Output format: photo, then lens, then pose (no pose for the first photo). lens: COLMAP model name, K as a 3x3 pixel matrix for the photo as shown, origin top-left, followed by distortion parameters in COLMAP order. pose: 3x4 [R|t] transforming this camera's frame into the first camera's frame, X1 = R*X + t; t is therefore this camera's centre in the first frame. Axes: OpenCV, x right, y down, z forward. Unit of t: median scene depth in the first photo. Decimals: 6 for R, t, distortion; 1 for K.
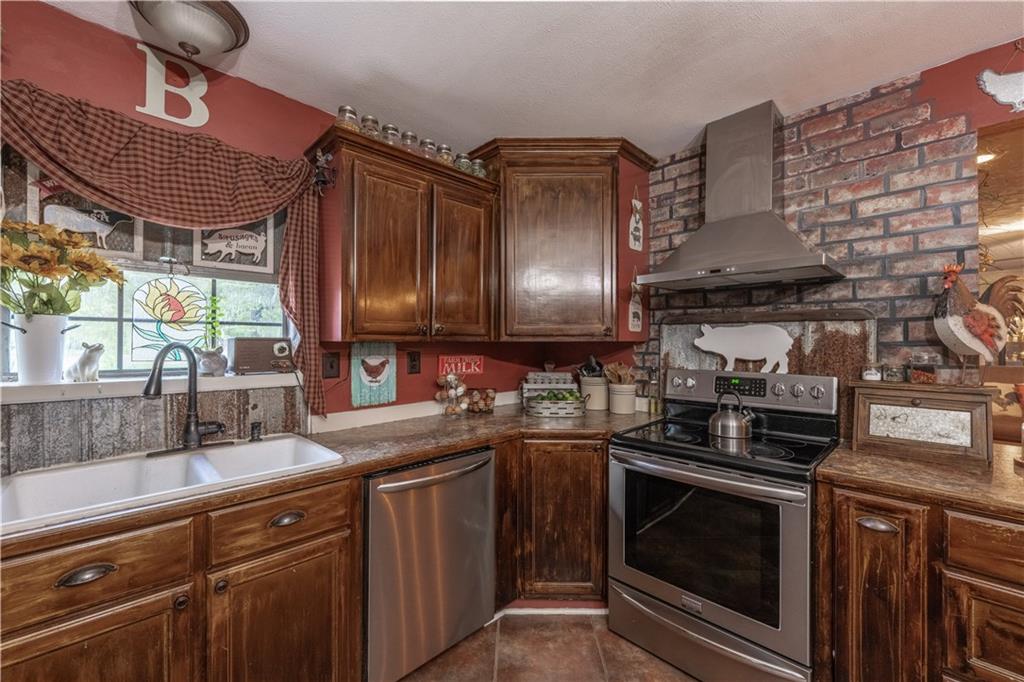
lens RADIAL K [[412.0, 0, 512.2], [0, 412.0, 341.5], [0, 0, 1]] dist [-0.003169, 0.000345]
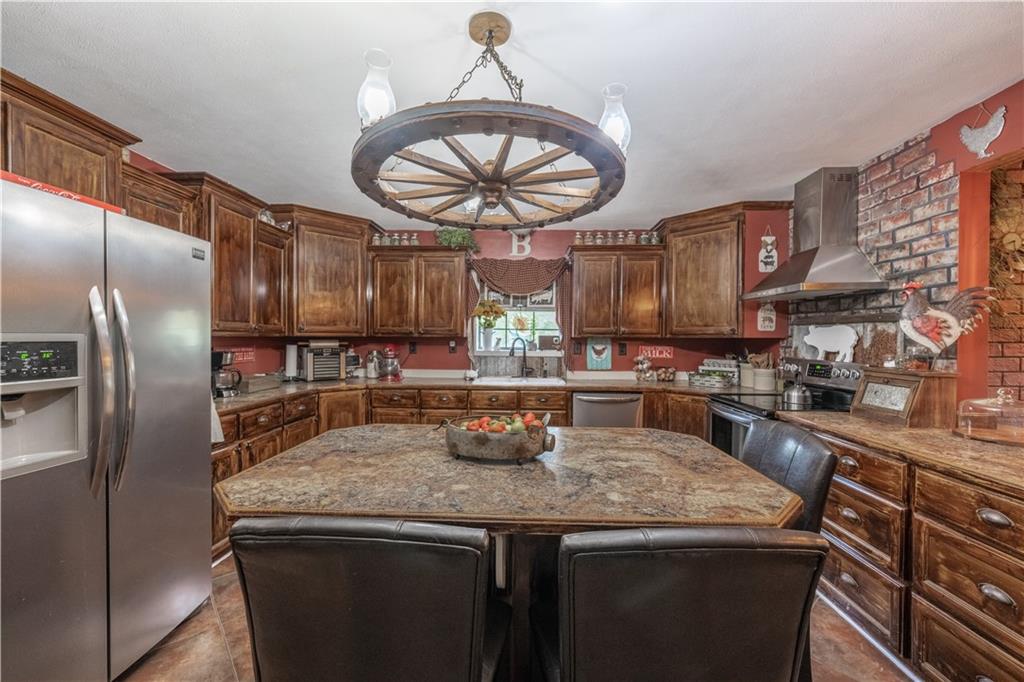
lens RADIAL K [[412.0, 0, 512.6], [0, 412.0, 340.6], [0, 0, 1]] dist [-0.003169, 0.000345]
pose [[0.687011, 0.008274, -0.726600, 0.951640], [-0.004053, 0.999963, 0.007555, 0.002352], [0.726636, -0.002245, 0.687019, -0.765865]]
